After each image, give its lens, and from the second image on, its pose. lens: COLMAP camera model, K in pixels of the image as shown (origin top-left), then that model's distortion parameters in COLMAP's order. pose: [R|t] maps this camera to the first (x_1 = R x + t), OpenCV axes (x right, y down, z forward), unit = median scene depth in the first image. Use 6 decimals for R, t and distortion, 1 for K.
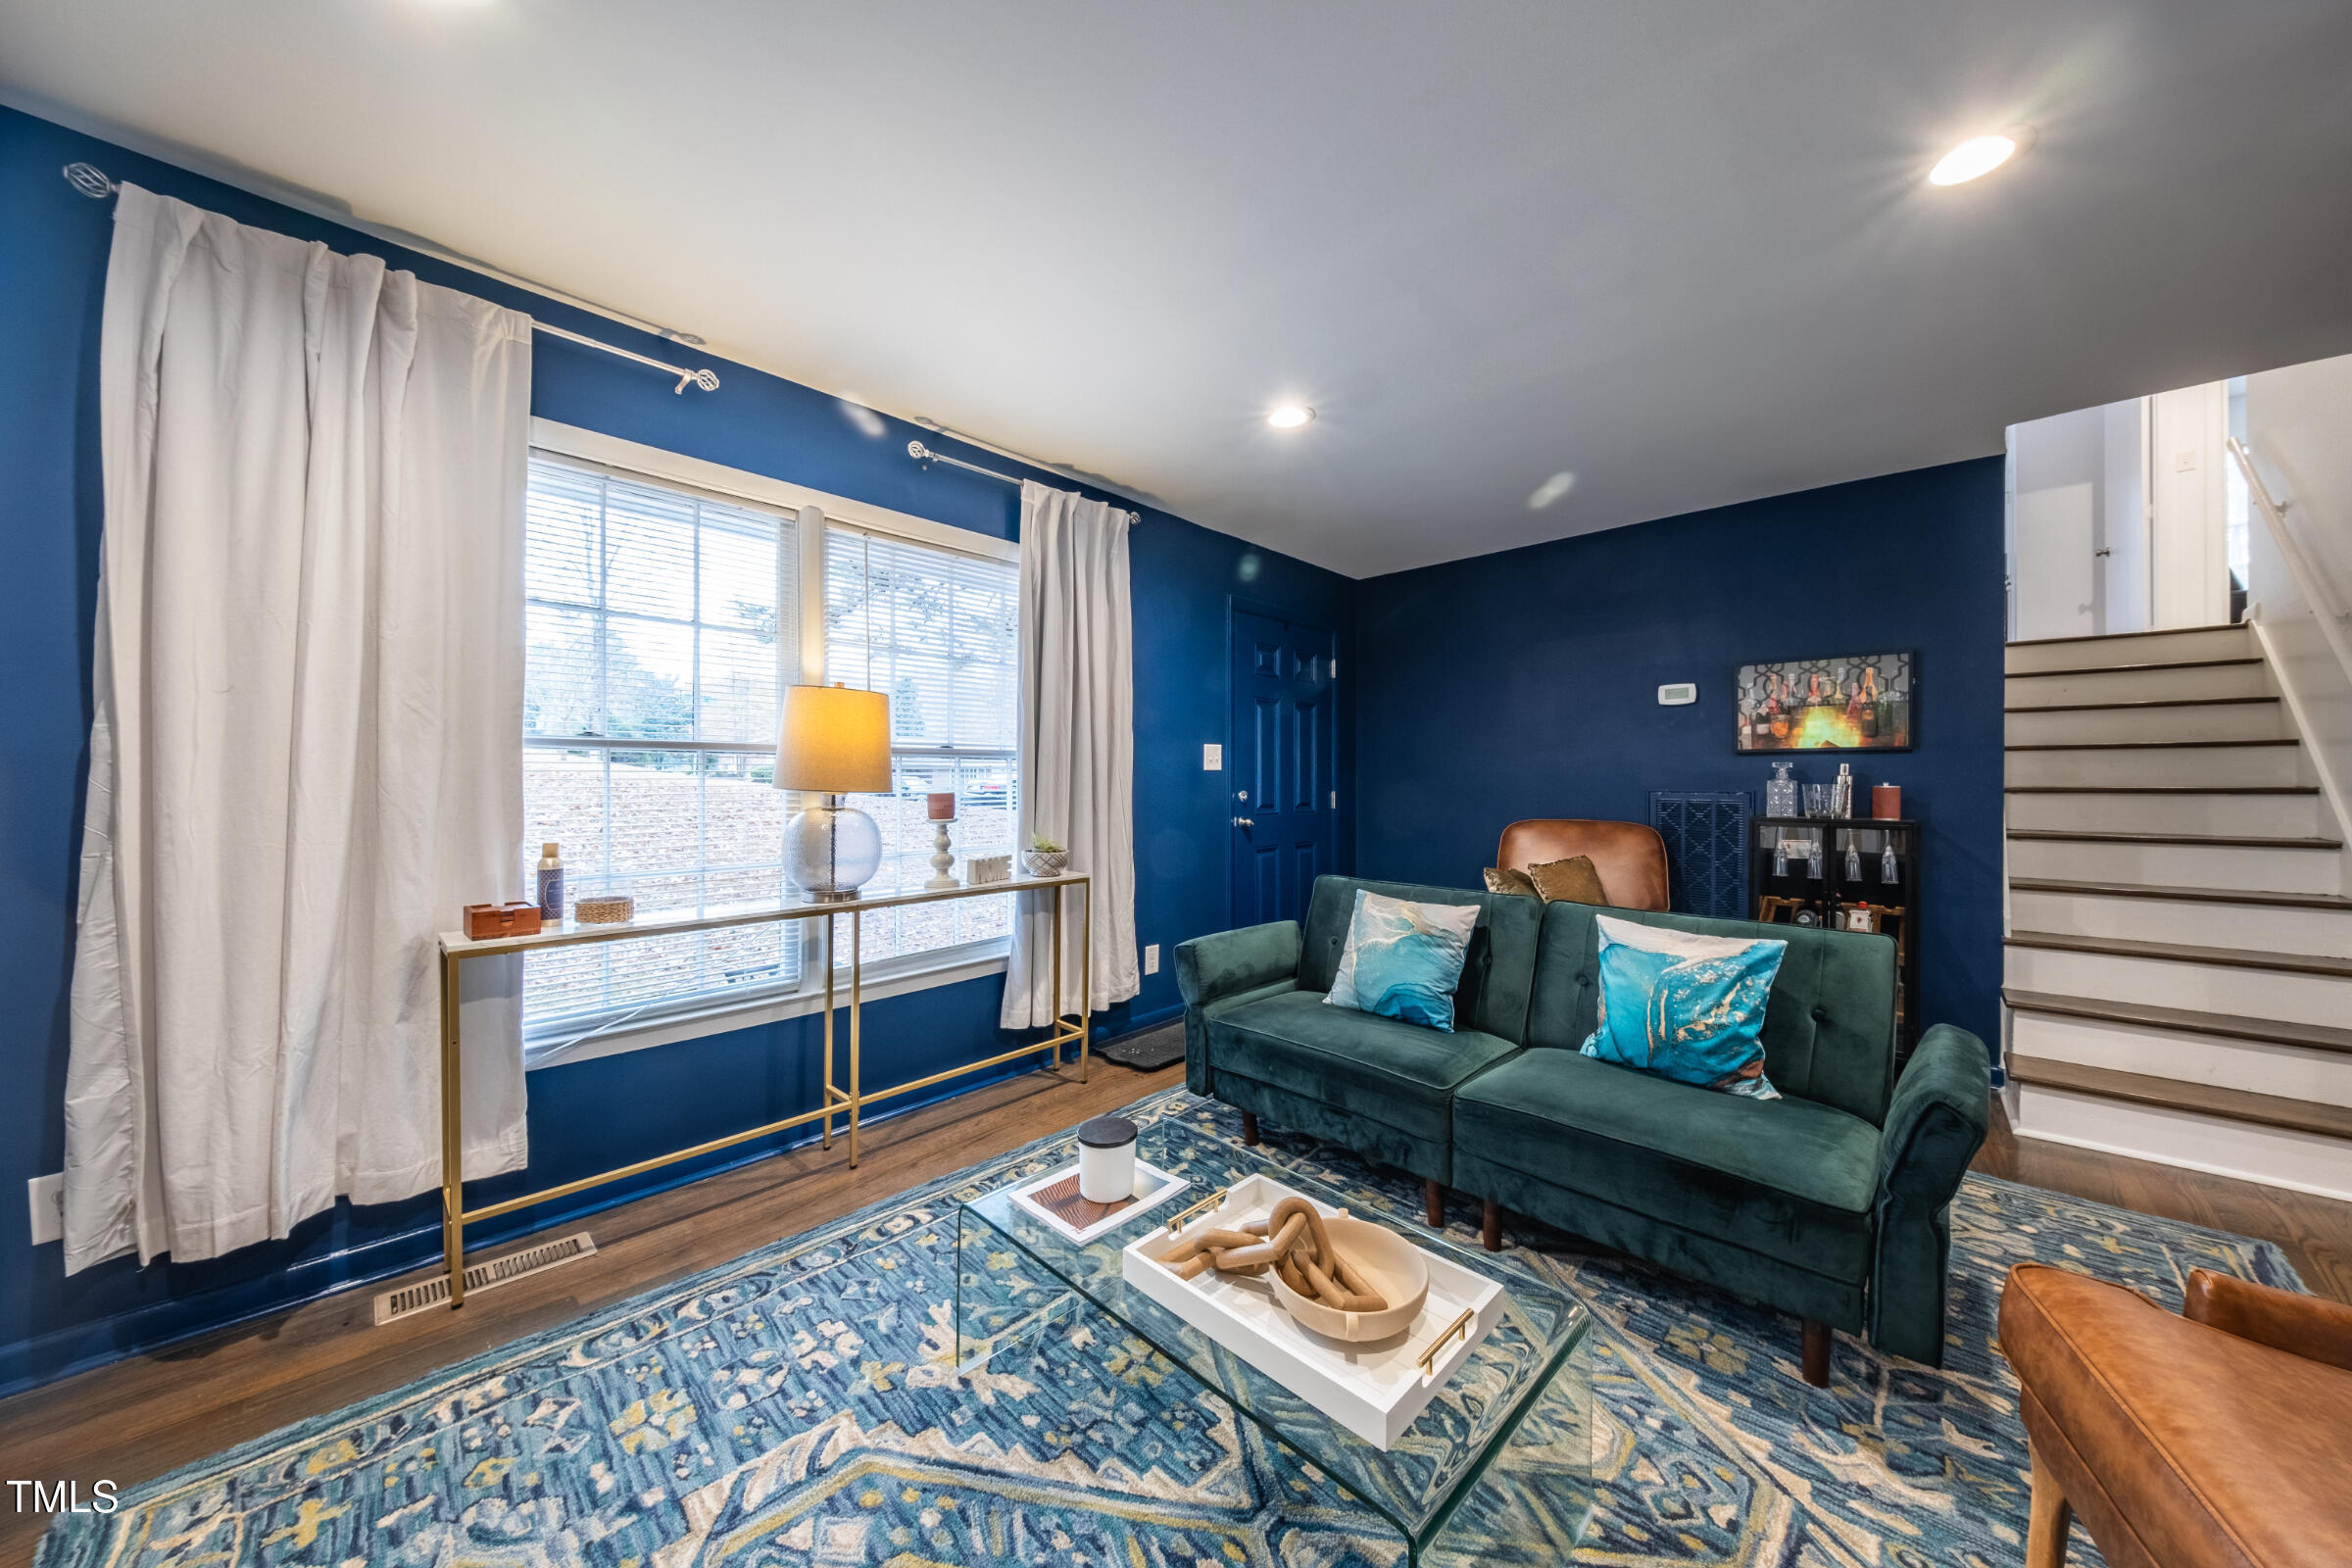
lens RADIAL K [[795.5, 0, 1191.1], [0, 795.5, 791.6], [0, 0, 1]] dist [0.044725, -0.024070]
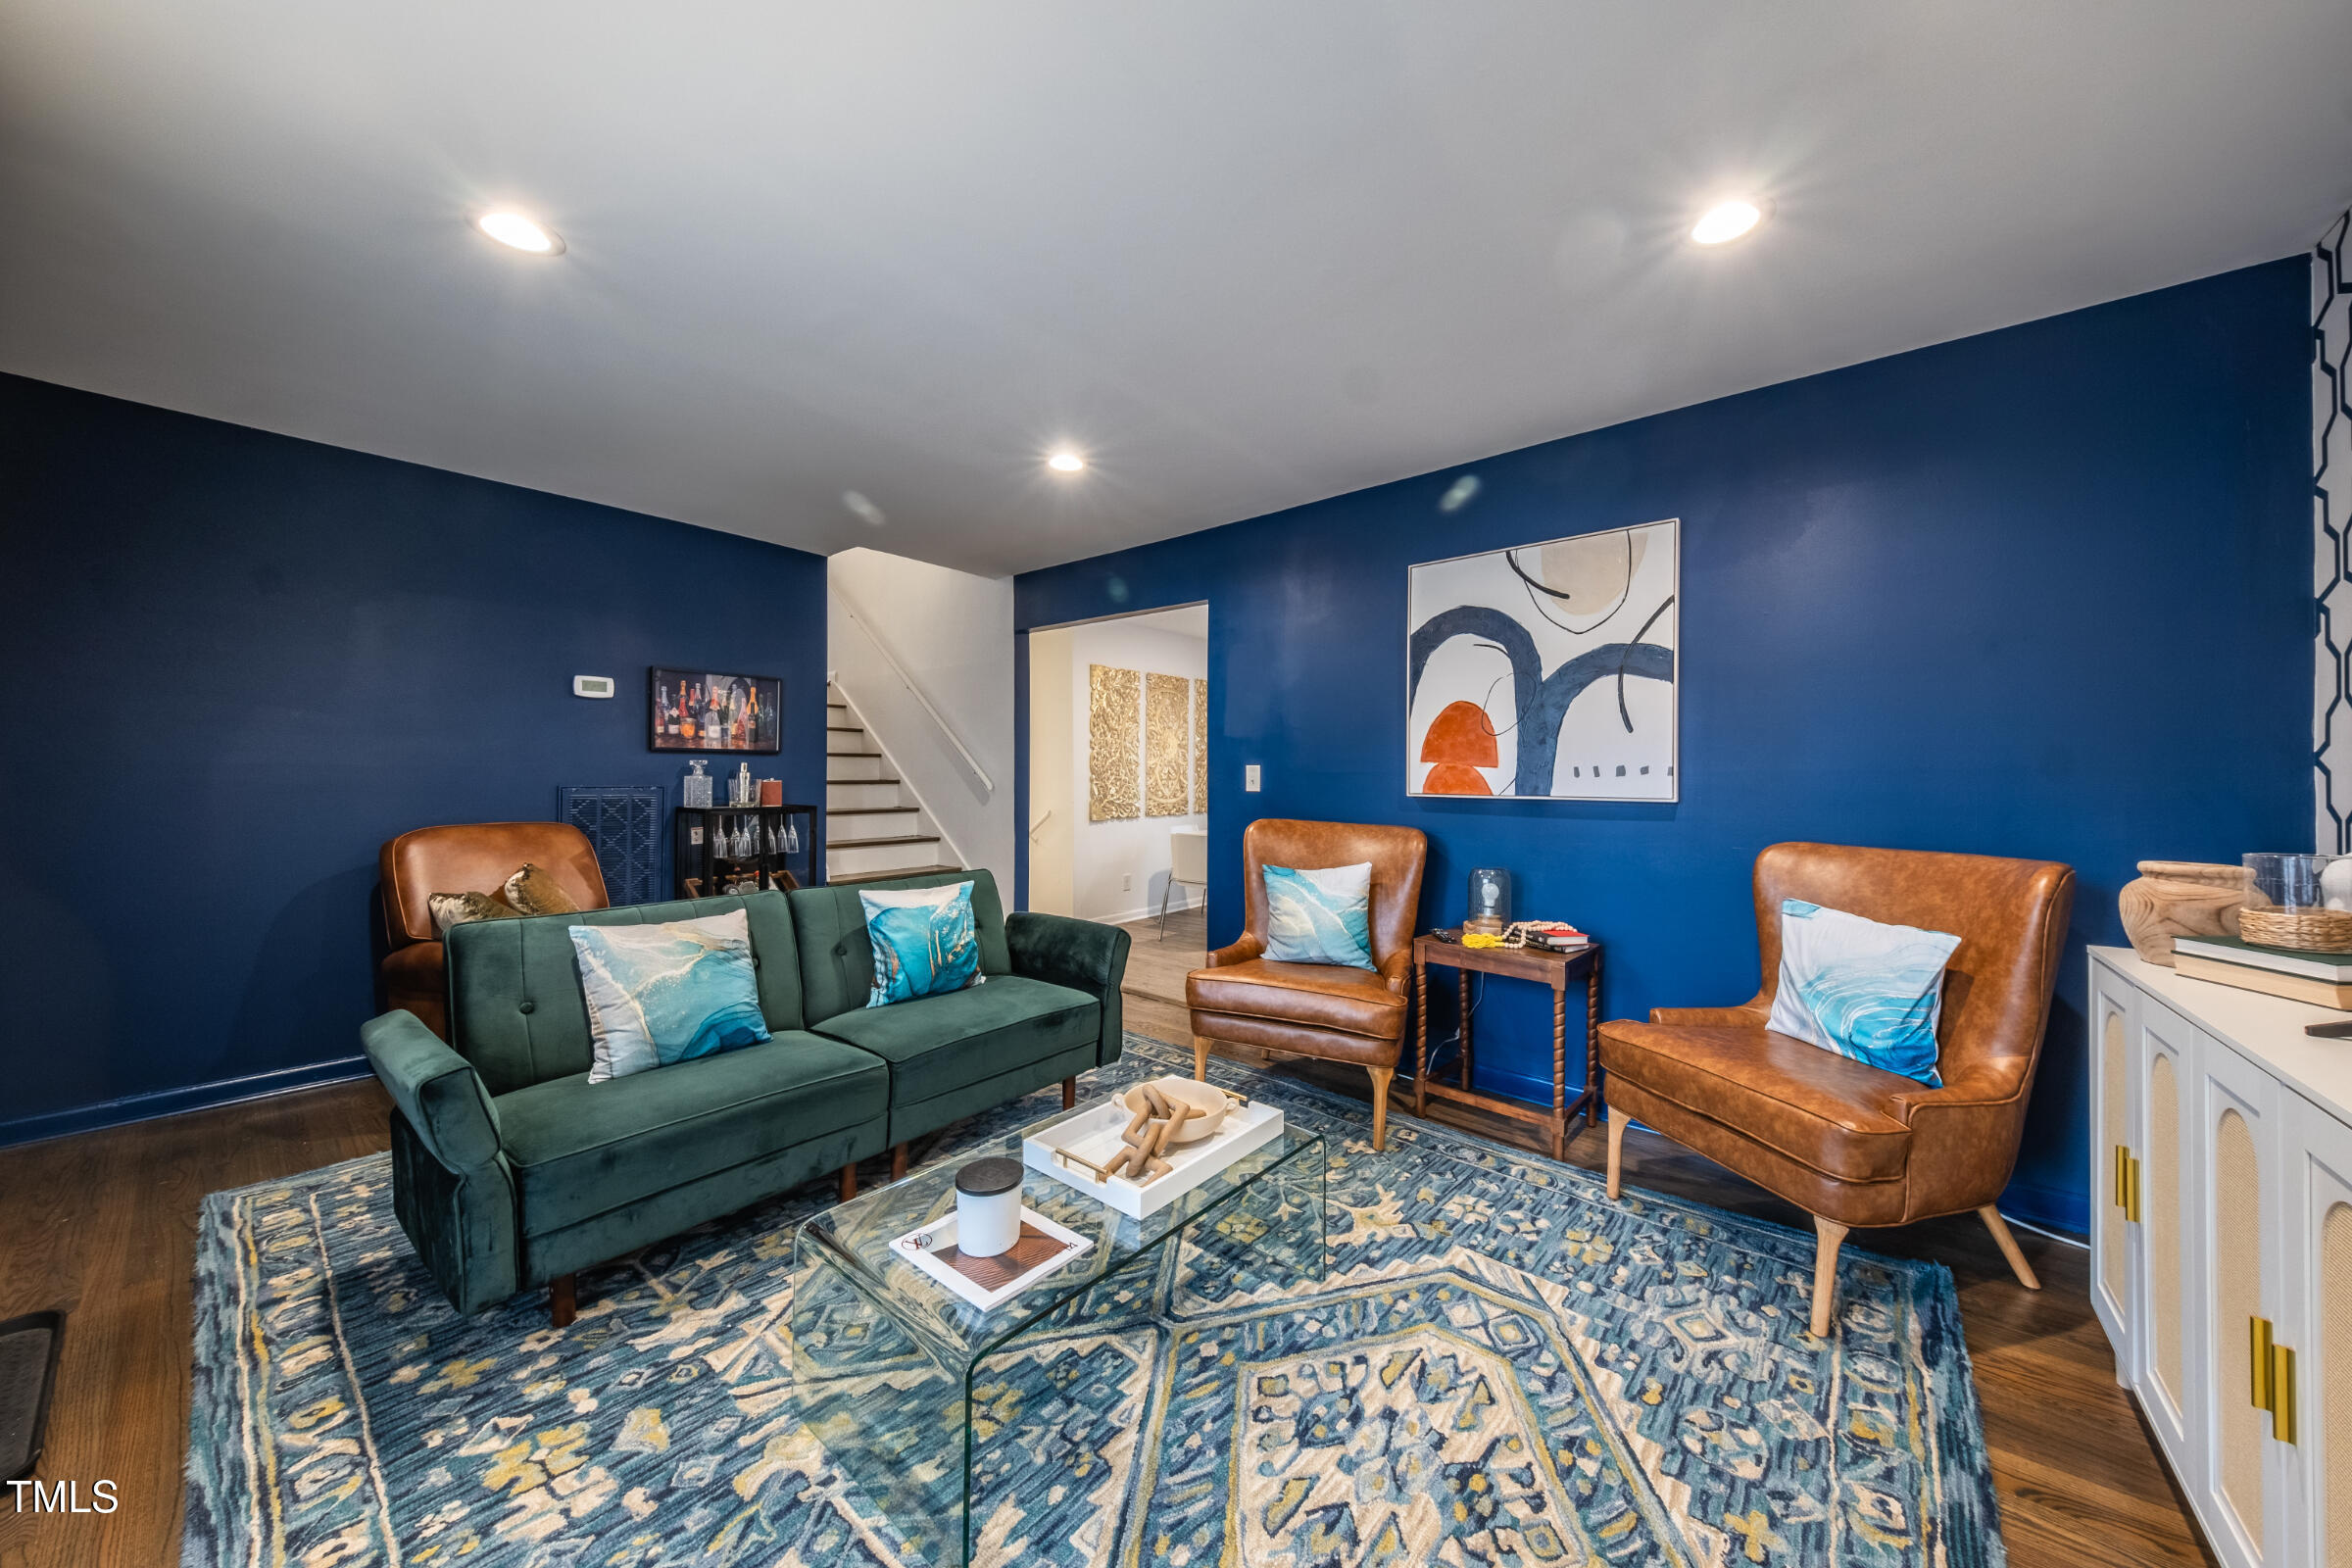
lens RADIAL K [[837.5, 0, 1176.0], [0, 837.5, 784.0], [0, 0, 1]] dist [0.005861, -0.000189]
pose [[-0.064367, -0.011355, 0.997862, -0.884393], [0.015745, 0.999799, 0.012393, -0.011013], [-0.997802, 0.016509, -0.064175, 0.723224]]
